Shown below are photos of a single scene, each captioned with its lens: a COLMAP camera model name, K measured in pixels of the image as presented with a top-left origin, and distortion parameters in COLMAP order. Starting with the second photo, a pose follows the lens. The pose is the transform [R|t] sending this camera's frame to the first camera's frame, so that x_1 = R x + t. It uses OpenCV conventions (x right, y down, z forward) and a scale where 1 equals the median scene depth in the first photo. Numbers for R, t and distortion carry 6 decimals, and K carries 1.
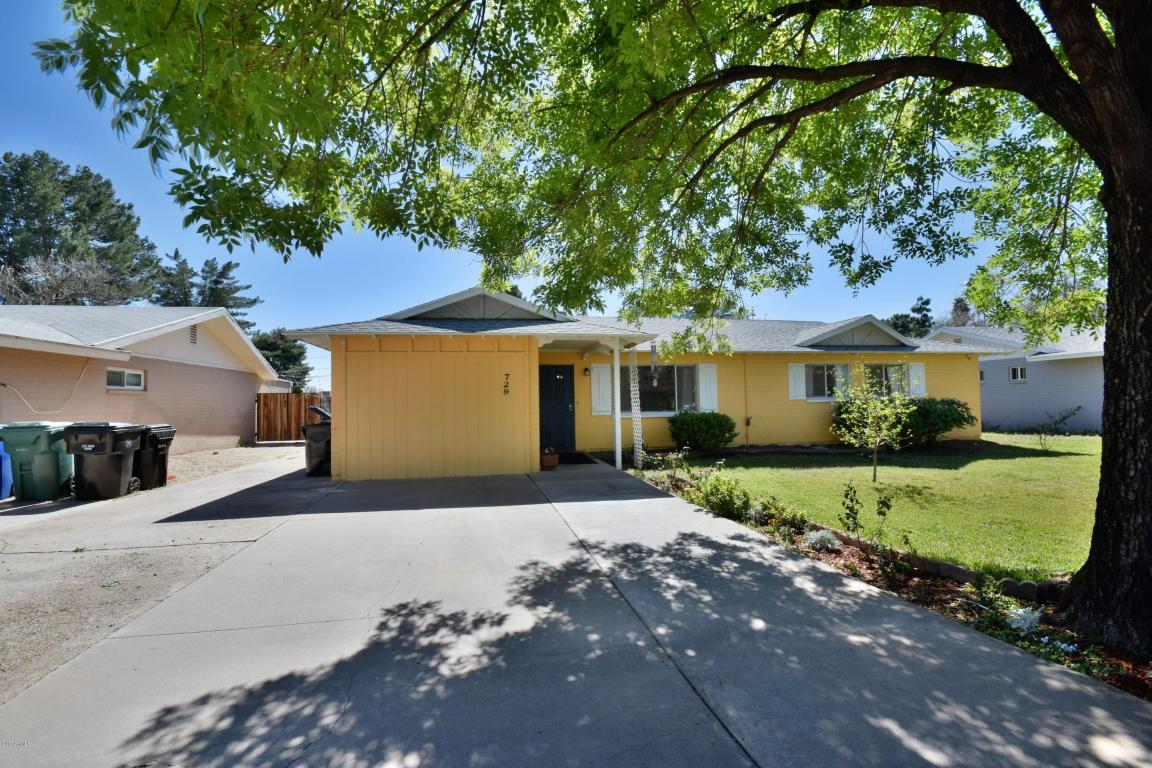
lens RADIAL K [[519.5, 0, 573.6], [0, 519.5, 388.2], [0, 0, 1]] dist [0.023552, -0.019427]
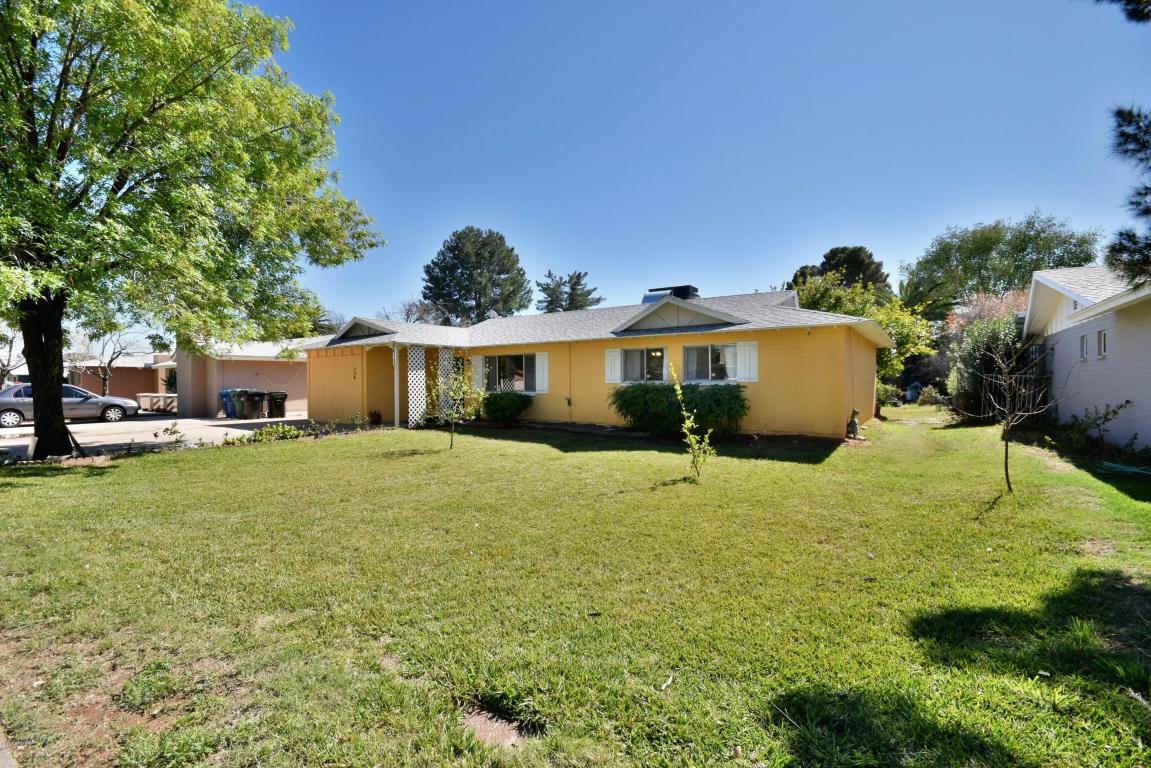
lens RADIAL K [[507.8, 0, 572.2], [0, 507.8, 386.5], [0, 0, 1]] dist [0.017073, -0.013961]
pose [[0.693462, 0.018945, -0.720244, 1.386225], [0.017658, 0.998907, 0.043276, -0.021246], [0.720277, -0.042728, 0.692370, 0.282379]]
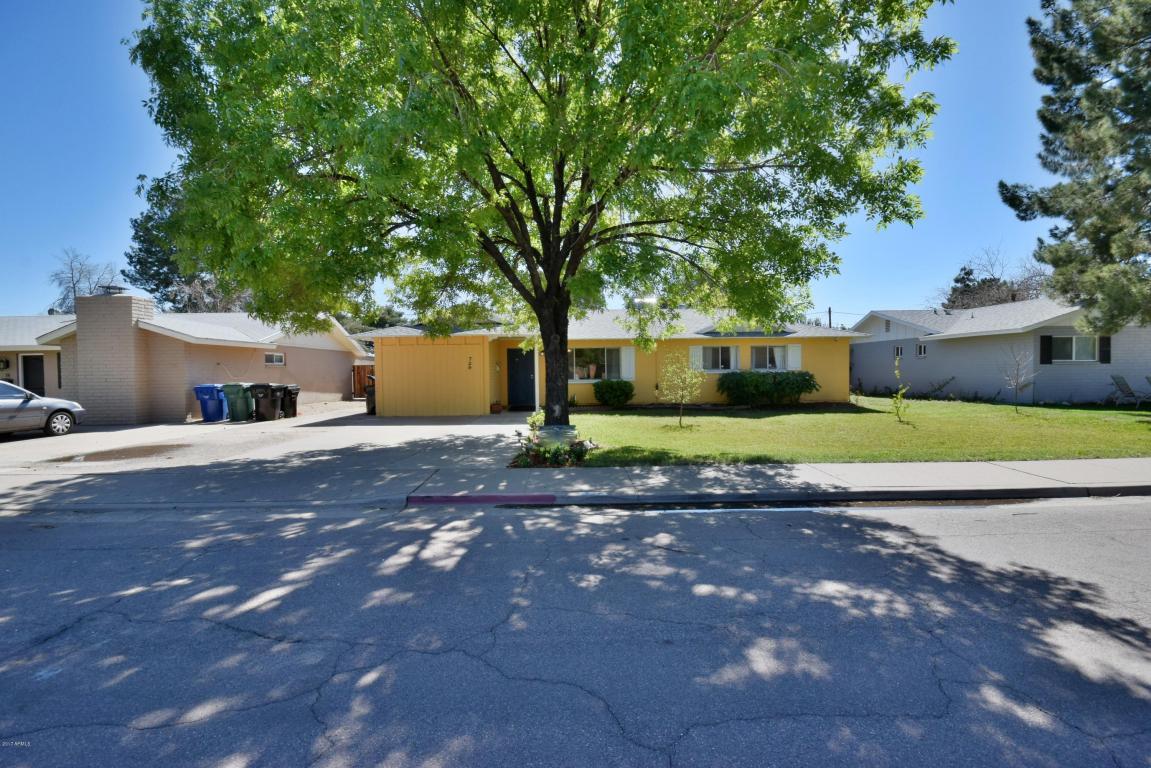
lens RADIAL K [[507.8, 0, 572.2], [0, 507.8, 386.5], [0, 0, 1]] dist [0.017073, -0.013961]
pose [[0.984504, 0.008984, -0.175133, 0.425720], [0.001766, 0.998128, 0.061130, -0.028490], [0.175354, -0.060492, 0.982645, -0.511335]]
